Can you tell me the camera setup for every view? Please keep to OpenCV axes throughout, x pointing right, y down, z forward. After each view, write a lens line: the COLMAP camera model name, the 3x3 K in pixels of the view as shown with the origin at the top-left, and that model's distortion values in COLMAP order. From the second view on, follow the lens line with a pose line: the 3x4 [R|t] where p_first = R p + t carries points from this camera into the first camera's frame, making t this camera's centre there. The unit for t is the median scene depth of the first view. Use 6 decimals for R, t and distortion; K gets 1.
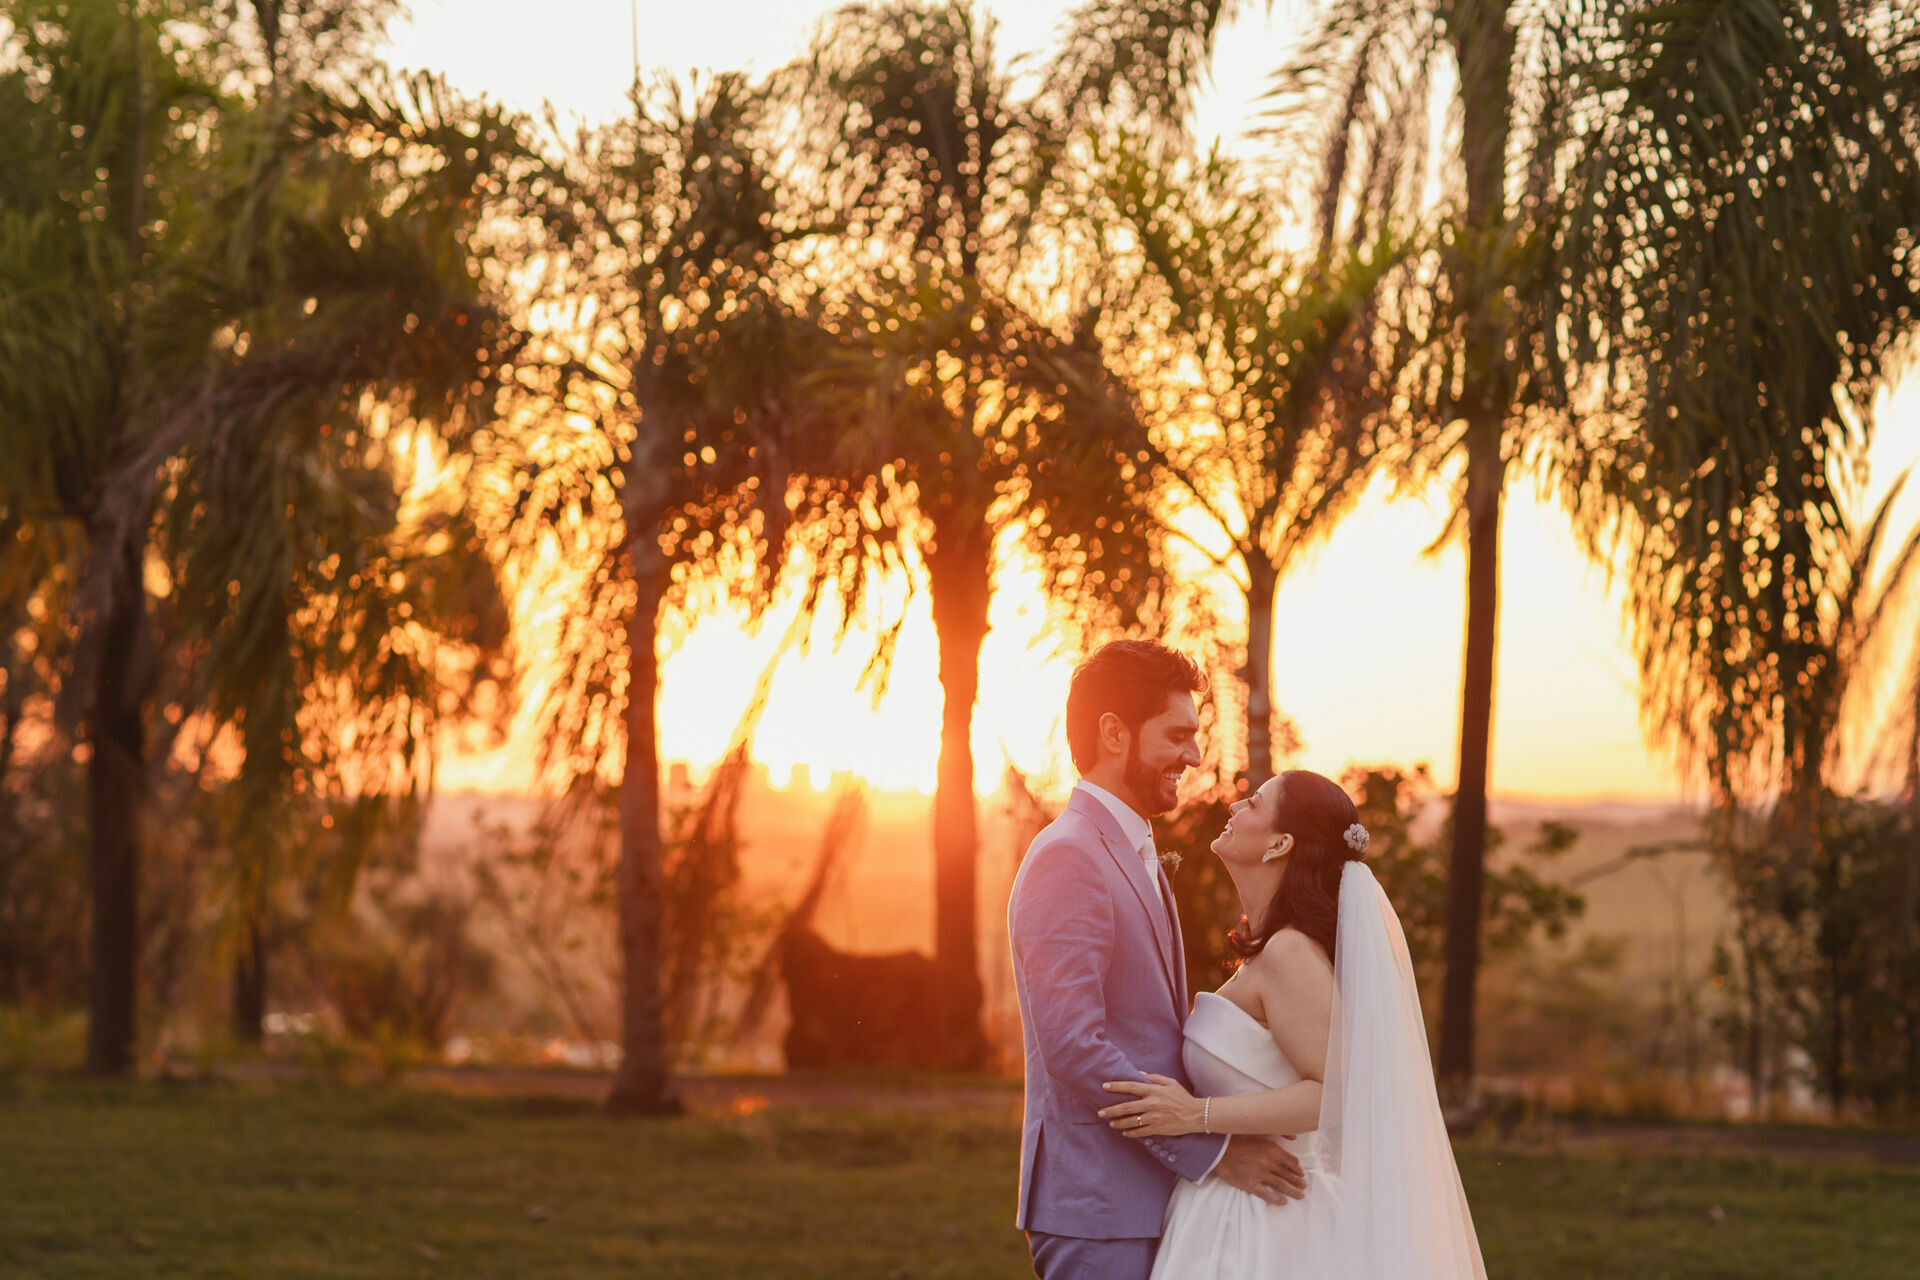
lens RADIAL K [[4620.3, 0, 968.3], [0, 4620.3, 645.6], [0, 0, 1]] dist [0.074443, 0.000000]
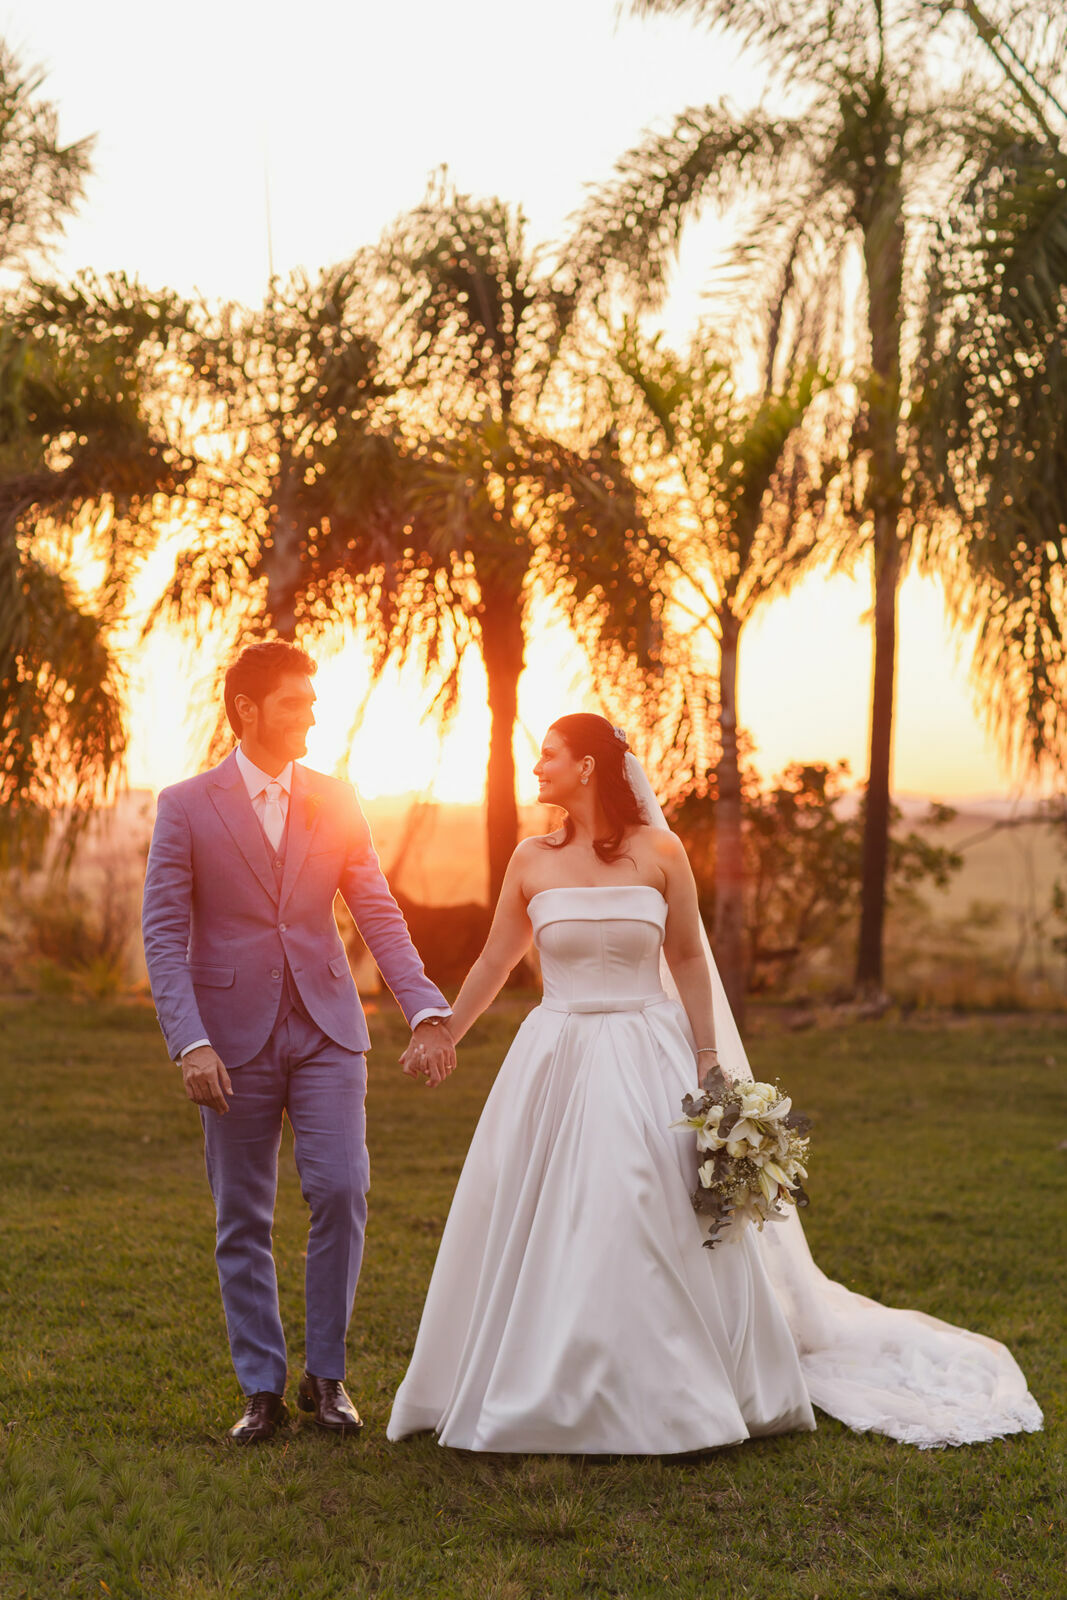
lens RADIAL K [[3850.2, 0, 529.4], [0, 3850.2, 798.4], [0, 0, 1]] dist [0.074443, 0.000000]
pose [[0.999721, -0.015177, 0.018117, -0.016267], [0.014598, 0.999390, 0.031713, -0.000937], [-0.018587, -0.031440, 0.999333, -0.145692]]
